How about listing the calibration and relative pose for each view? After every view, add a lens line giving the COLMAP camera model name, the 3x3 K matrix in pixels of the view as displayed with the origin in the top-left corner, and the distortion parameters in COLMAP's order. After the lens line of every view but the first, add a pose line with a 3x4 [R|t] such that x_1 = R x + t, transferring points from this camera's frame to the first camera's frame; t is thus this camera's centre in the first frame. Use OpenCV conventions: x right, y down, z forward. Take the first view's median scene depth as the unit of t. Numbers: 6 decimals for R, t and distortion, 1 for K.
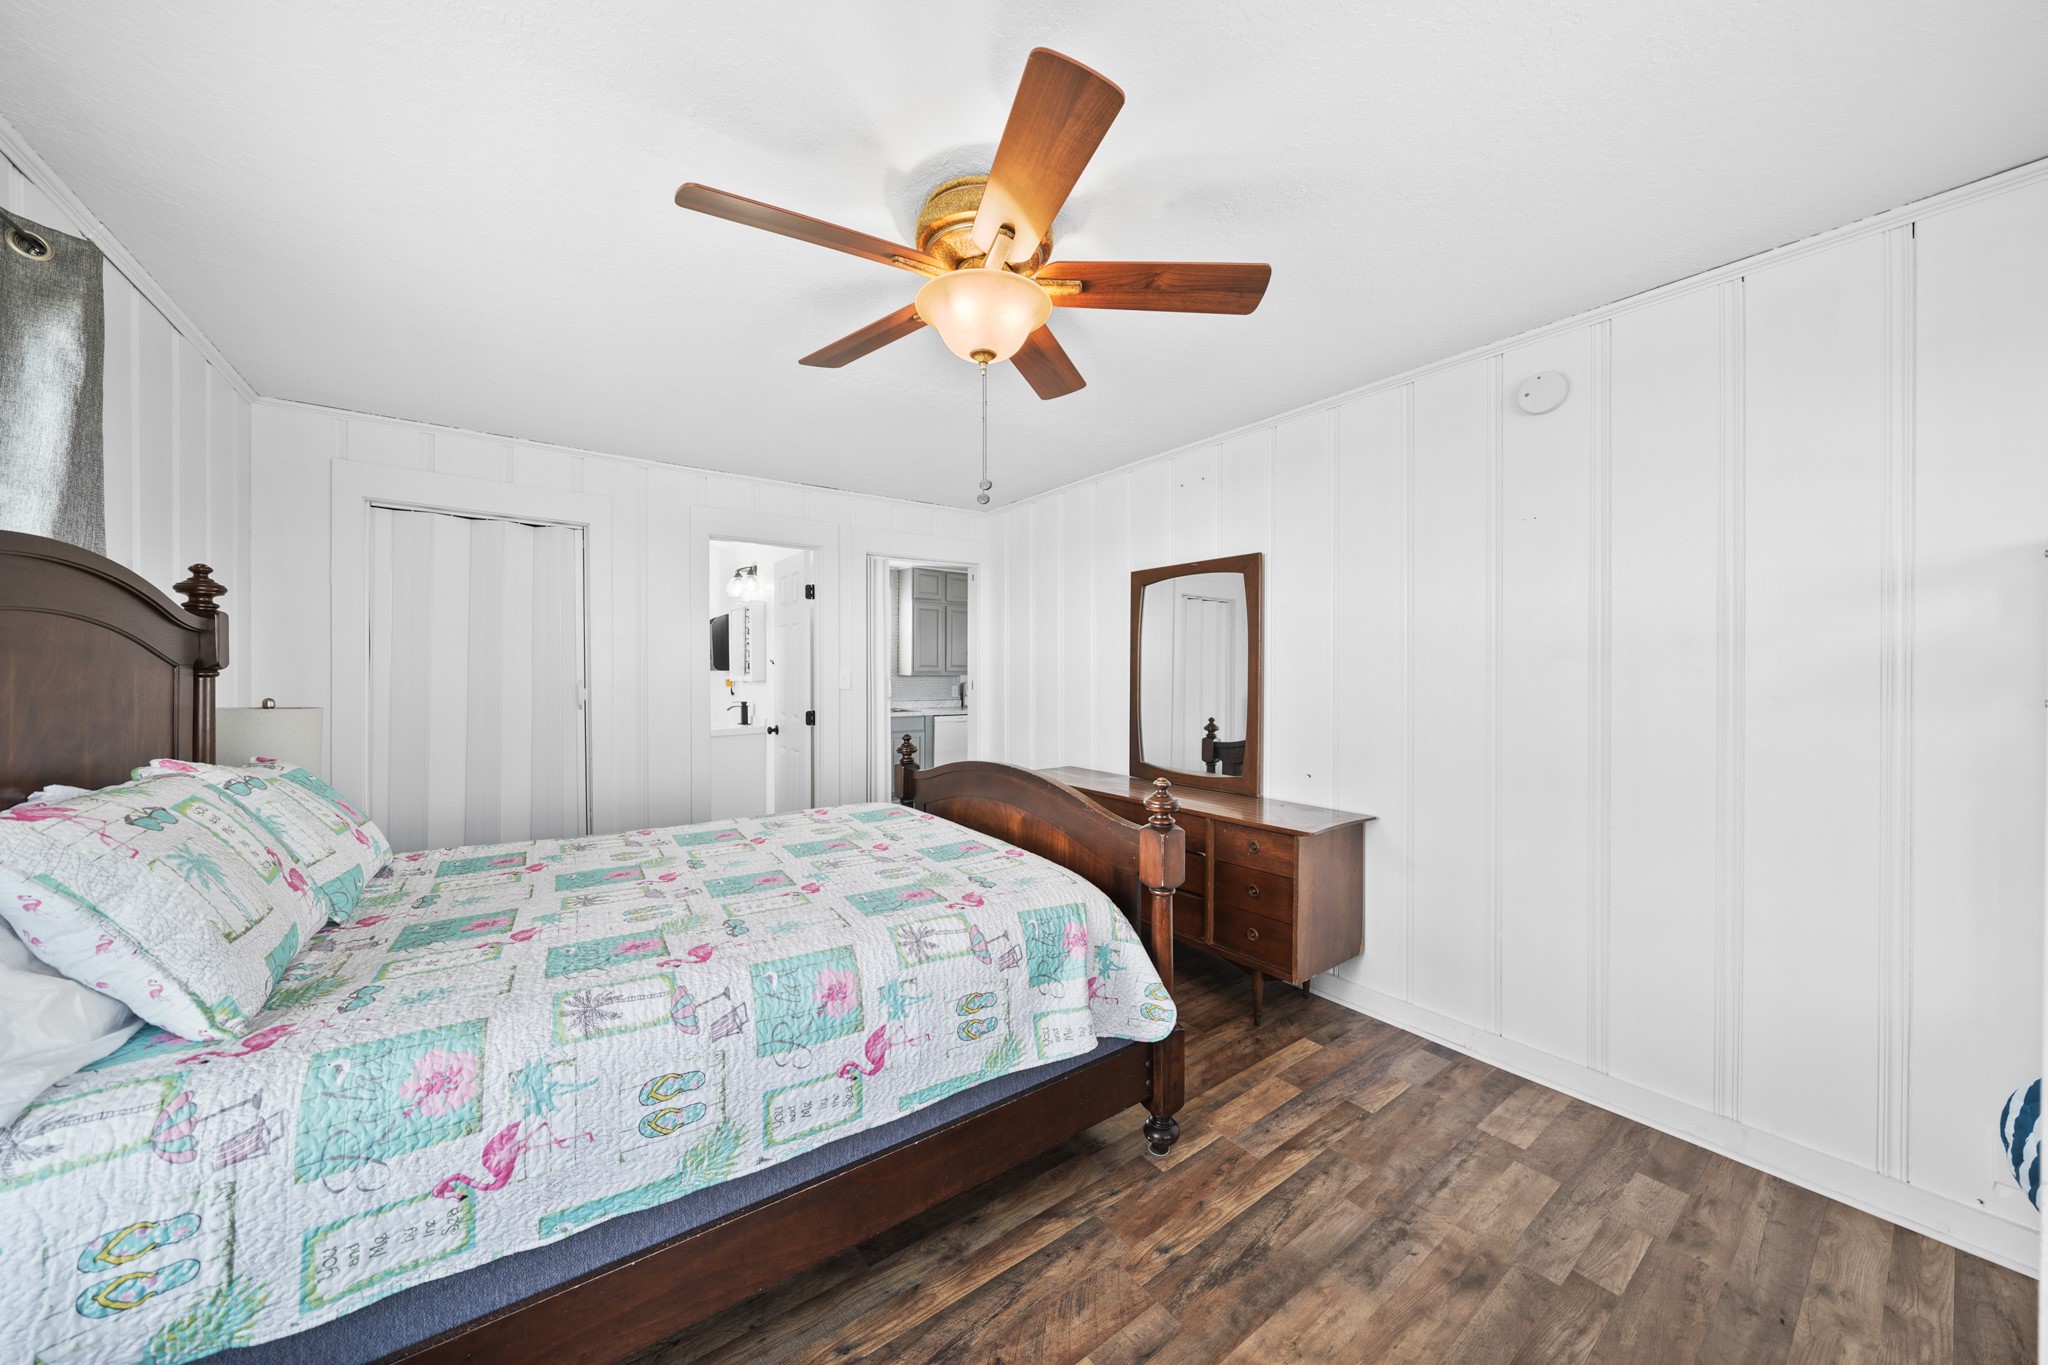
lens RADIAL K [[698.9, 0, 1021.5], [0, 698.9, 669.2], [0, 0, 1]] dist [-0.005473, 0.000484]
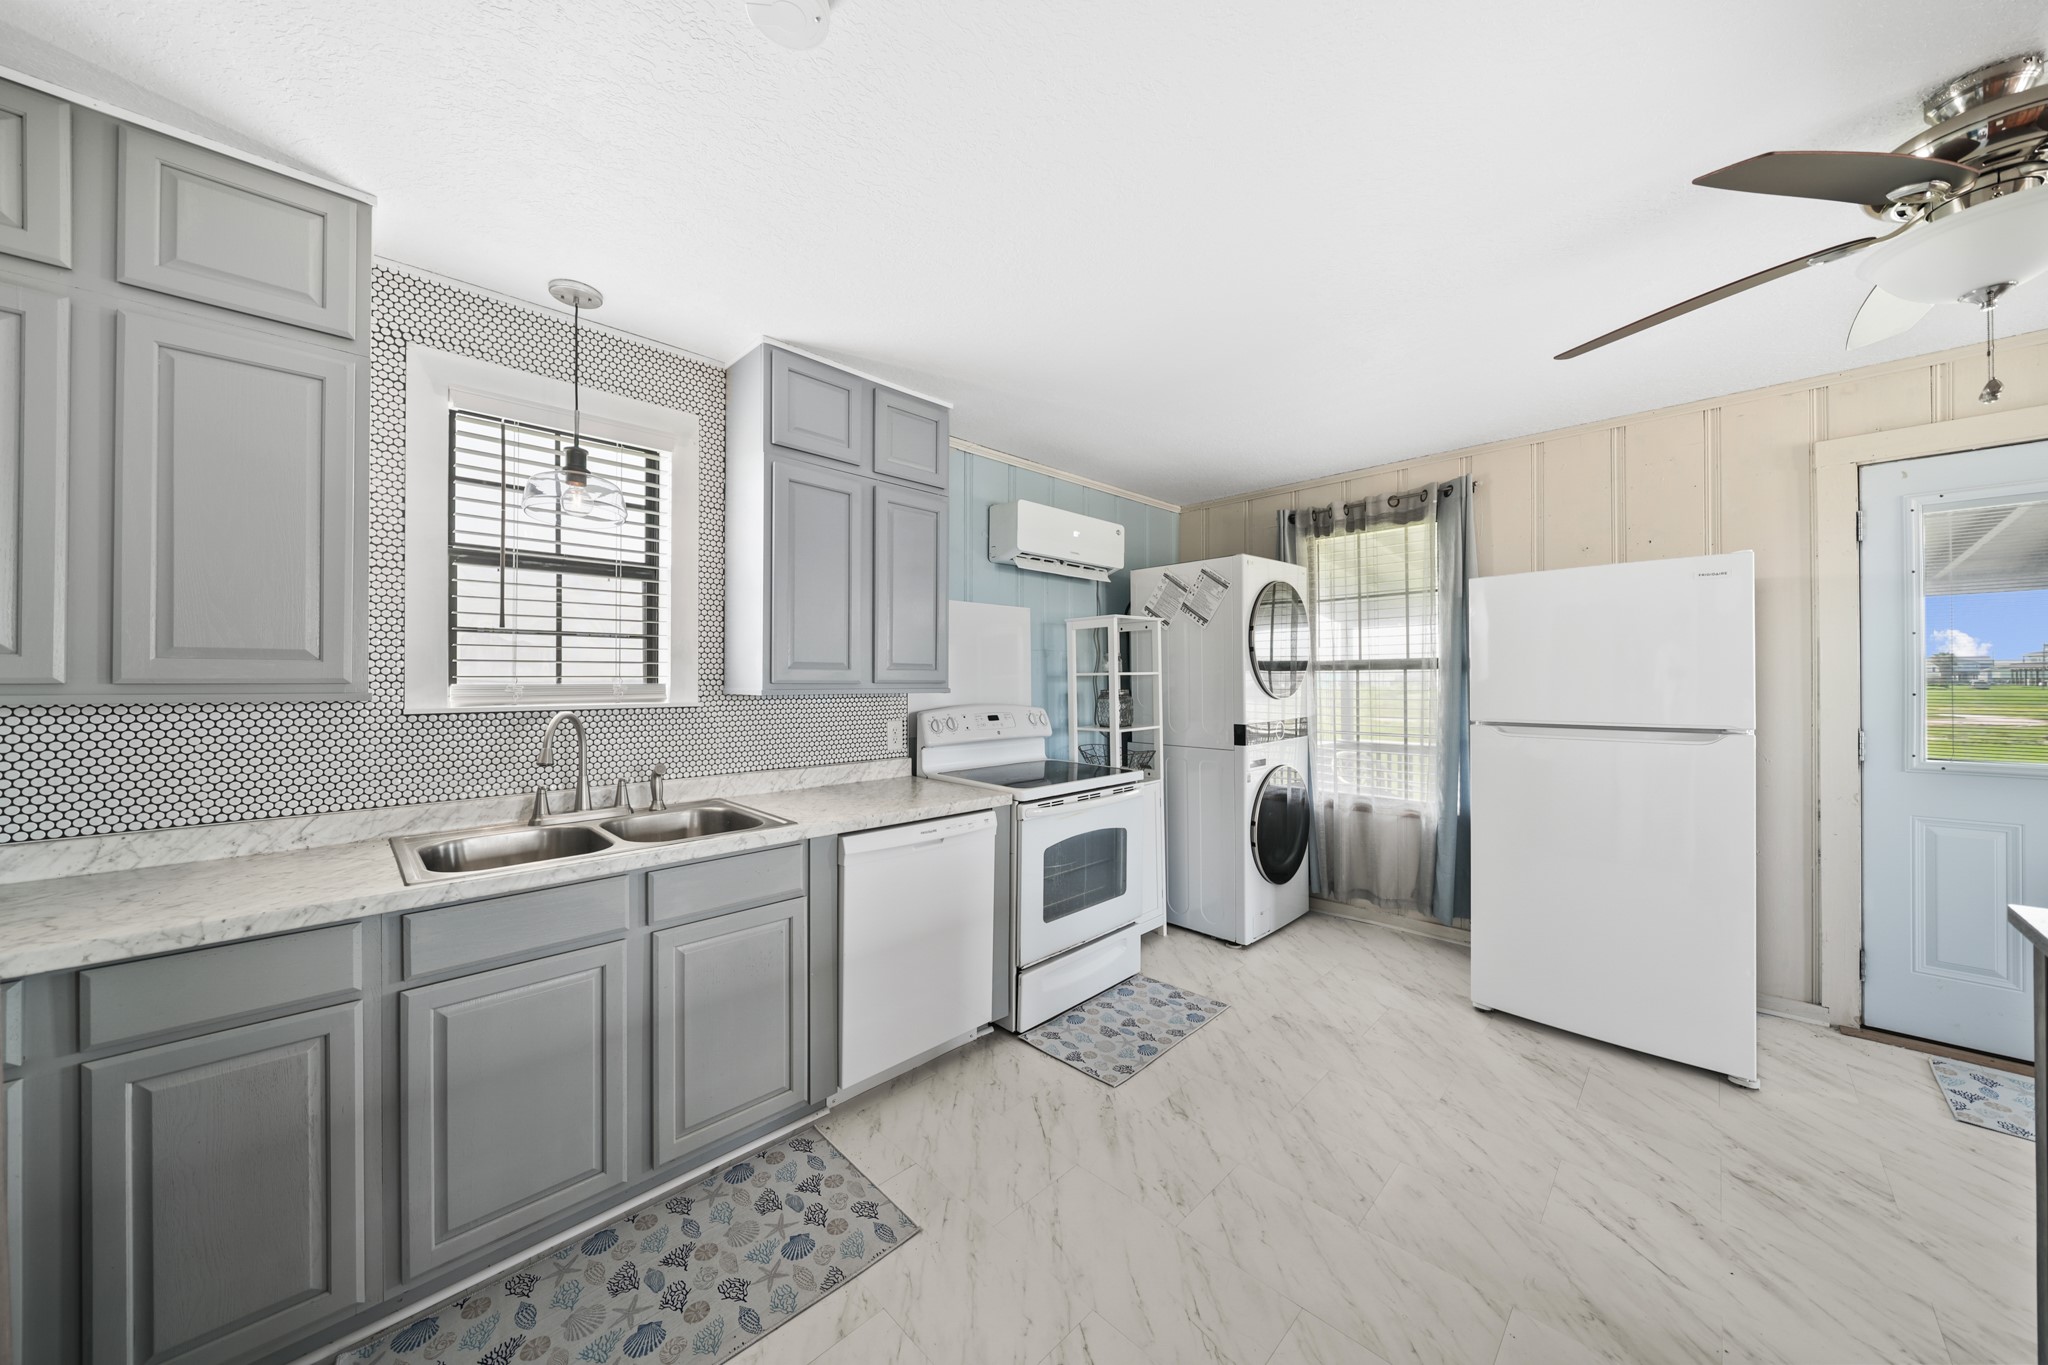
lens RADIAL K [[698.9, 0, 1025.1], [0, 698.9, 677.7], [0, 0, 1]] dist [-0.005473, 0.000484]
pose [[0.988035, -0.005500, 0.154133, -0.382391], [0.006000, 0.999978, -0.002774, 0.010160], [-0.154114, 0.003666, 0.988046, 2.840675]]
